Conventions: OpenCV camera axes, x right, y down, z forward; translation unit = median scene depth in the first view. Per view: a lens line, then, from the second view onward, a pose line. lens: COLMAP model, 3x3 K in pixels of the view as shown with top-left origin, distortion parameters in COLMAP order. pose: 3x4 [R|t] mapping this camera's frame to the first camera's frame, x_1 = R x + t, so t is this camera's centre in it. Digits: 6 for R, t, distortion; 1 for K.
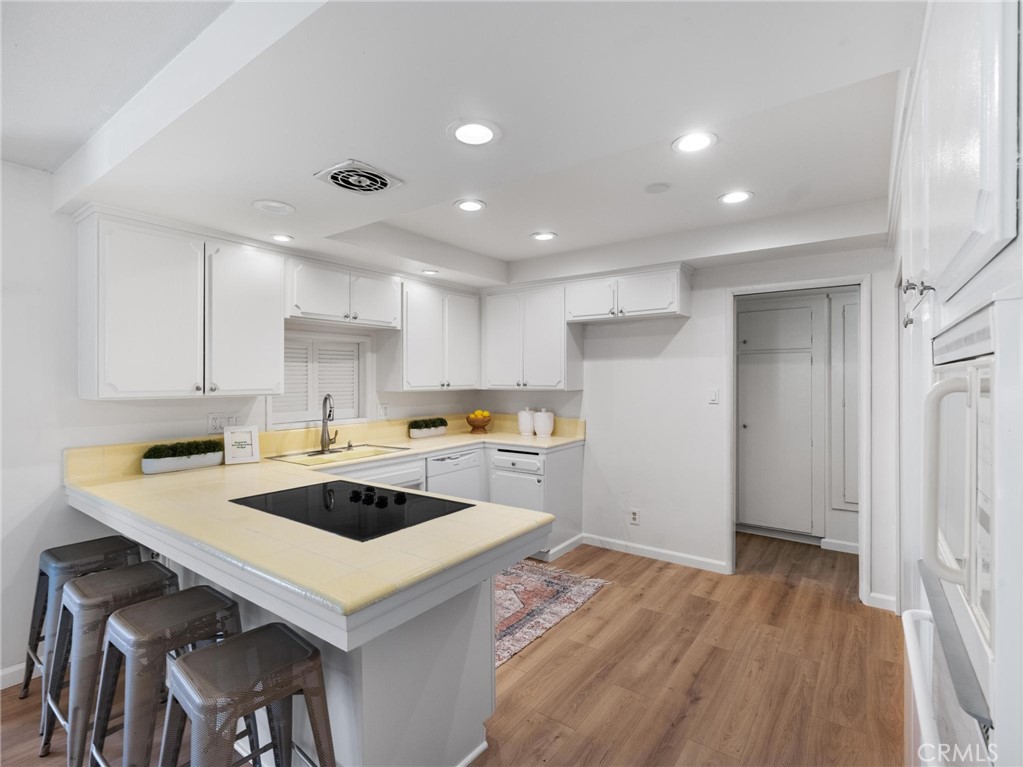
lens RADIAL K [[491.1, 0, 510.5], [0, 491.1, 379.2], [0, 0, 1]] dist [-0.005478, -0.000739]
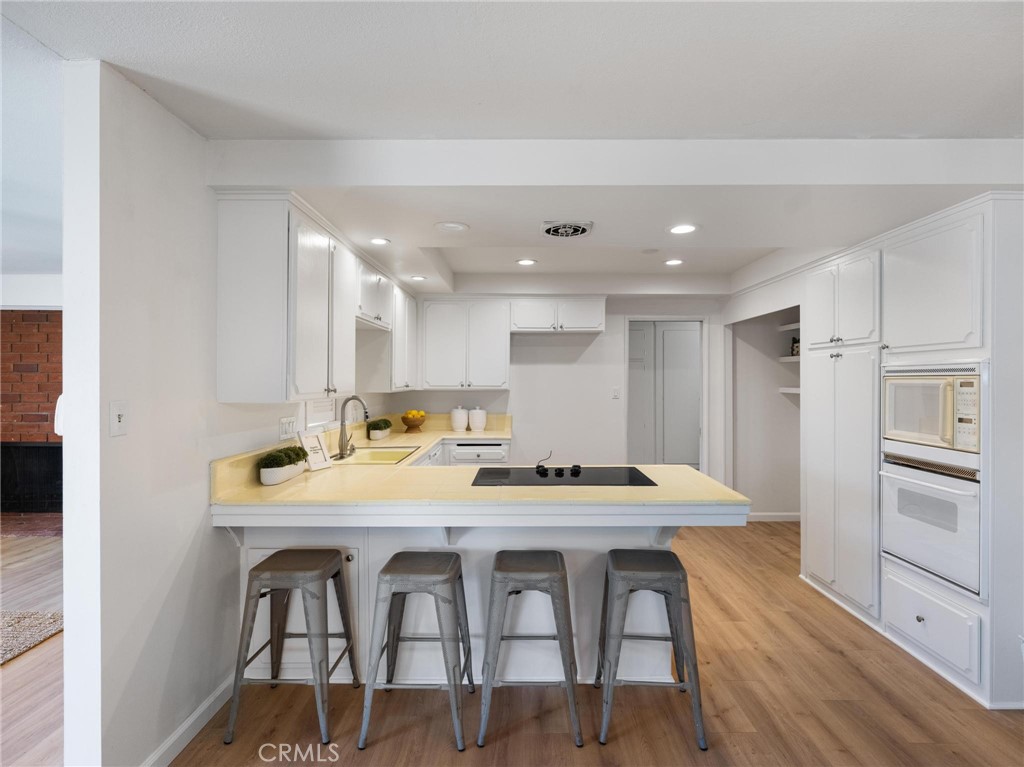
lens RADIAL K [[534.5, 0, 513.5], [0, 534.5, 379.7], [0, 0, 1]] dist [0.000214, -0.000570]
pose [[0.815272, 0.002002, 0.579075, -0.628286], [-0.002433, 0.999997, -0.000031, -0.001631], [-0.579073, -0.001383, 0.815274, -0.048348]]
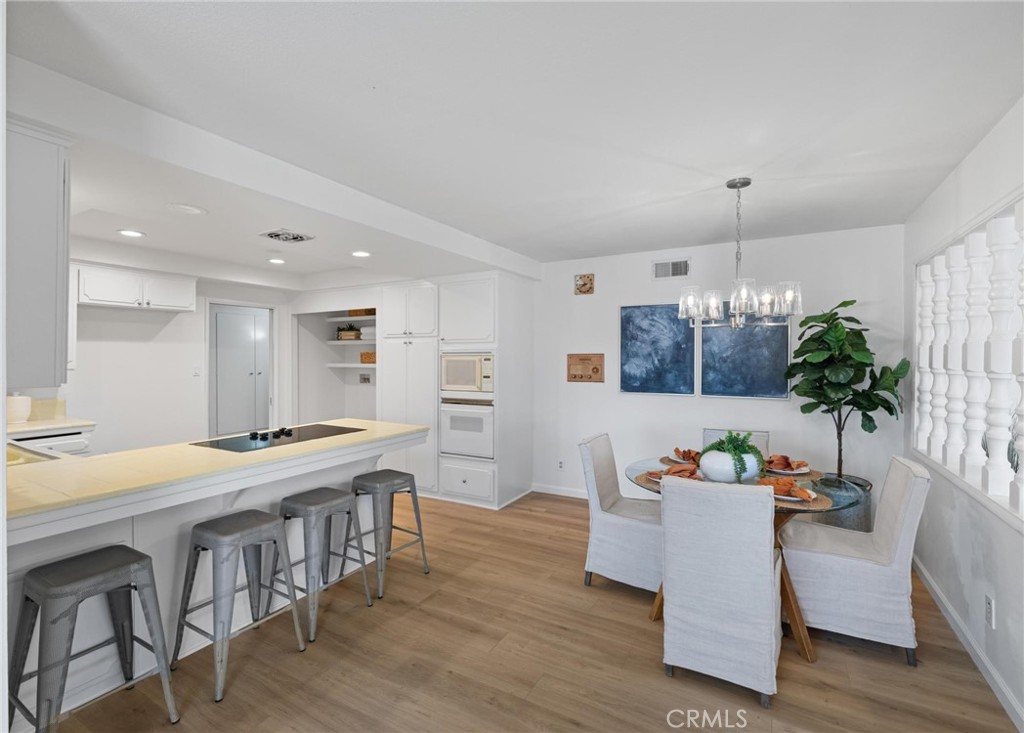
lens RADIAL K [[474.6, 0, 515.4], [0, 474.6, 356.6], [0, 0, 1]] dist [-0.002769, 0.000831]
pose [[-0.111850, 0.002735, 0.993721, -0.979281], [0.001105, 0.999996, -0.002628, -0.001550], [-0.993724, 0.000804, -0.111853, 0.208768]]
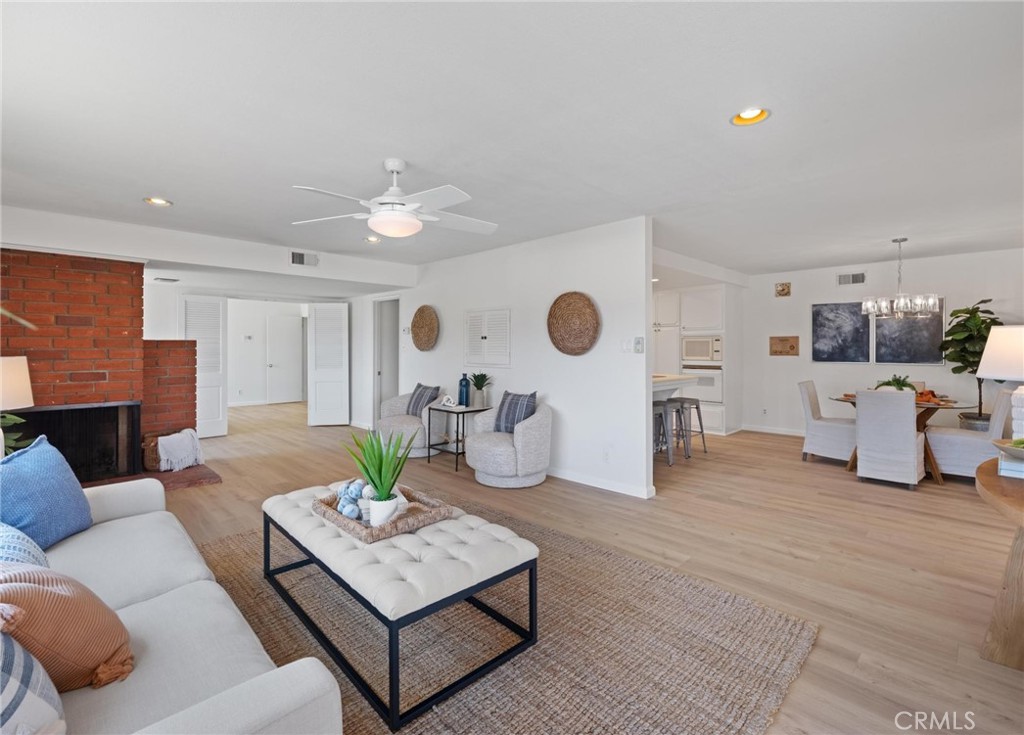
lens RADIAL K [[474.6, 0, 514.2], [0, 474.6, 344.6], [0, 0, 1]] dist [-0.002769, 0.000831]
pose [[0.159825, 0.008387, 0.987110, -1.730441], [0.000044, 0.999964, -0.008503, 0.033792], [-0.987145, 0.001403, 0.159819, 0.616468]]
